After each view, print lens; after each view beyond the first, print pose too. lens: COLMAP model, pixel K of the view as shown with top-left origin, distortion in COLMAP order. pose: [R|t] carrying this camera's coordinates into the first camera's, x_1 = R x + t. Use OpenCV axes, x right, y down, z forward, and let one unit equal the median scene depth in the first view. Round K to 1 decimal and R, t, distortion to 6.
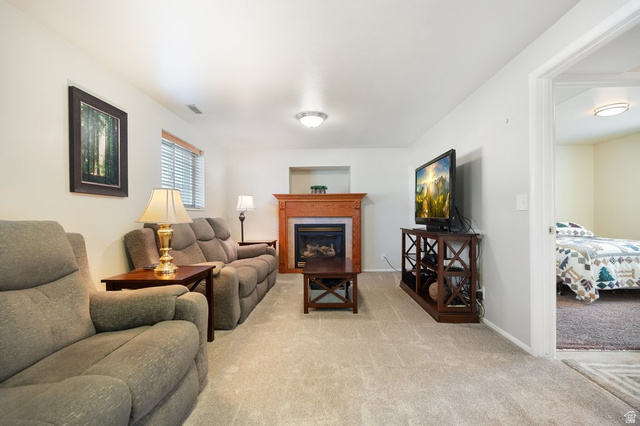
lens RADIAL K [[294.9, 0, 317.6], [0, 294.9, 218.1], [0, 0, 1]] dist [-0.004184, 0.001004]
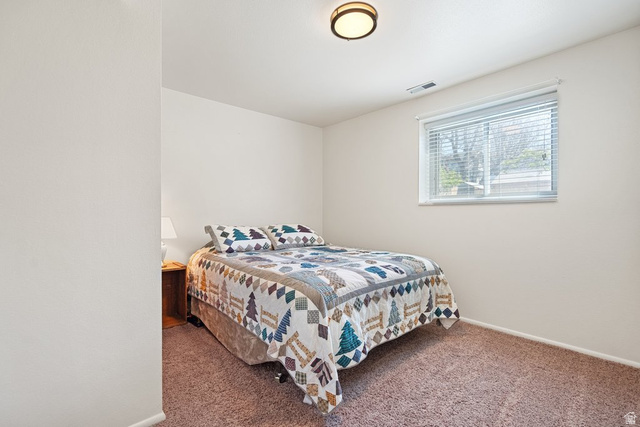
lens RADIAL K [[294.9, 0, 321.1], [0, 294.9, 211.6], [0, 0, 1]] dist [-0.004184, 0.001004]
pose [[0.719610, 0.006859, 0.694345, 0.587603], [-0.001535, 0.999964, -0.008288, -0.013980], [-0.694377, 0.004899, 0.719595, 0.660776]]
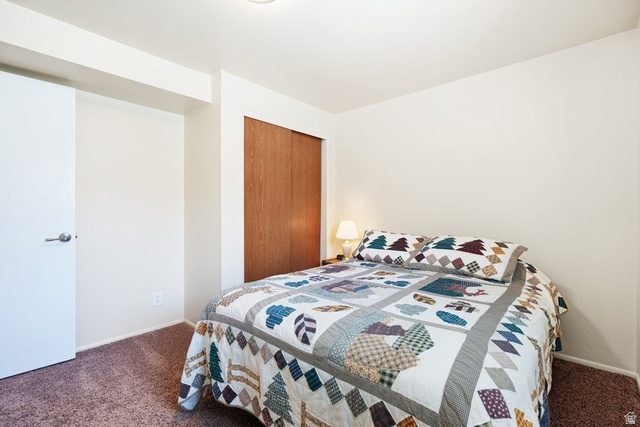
lens RADIAL K [[294.9, 0, 322.7], [0, 294.9, 210.2], [0, 0, 1]] dist [-0.004184, 0.001004]
pose [[0.755156, -0.000888, -0.655545, 1.361339], [-0.001325, 0.999995, -0.002880, -0.035190], [0.655544, 0.003044, 0.755151, 0.753110]]
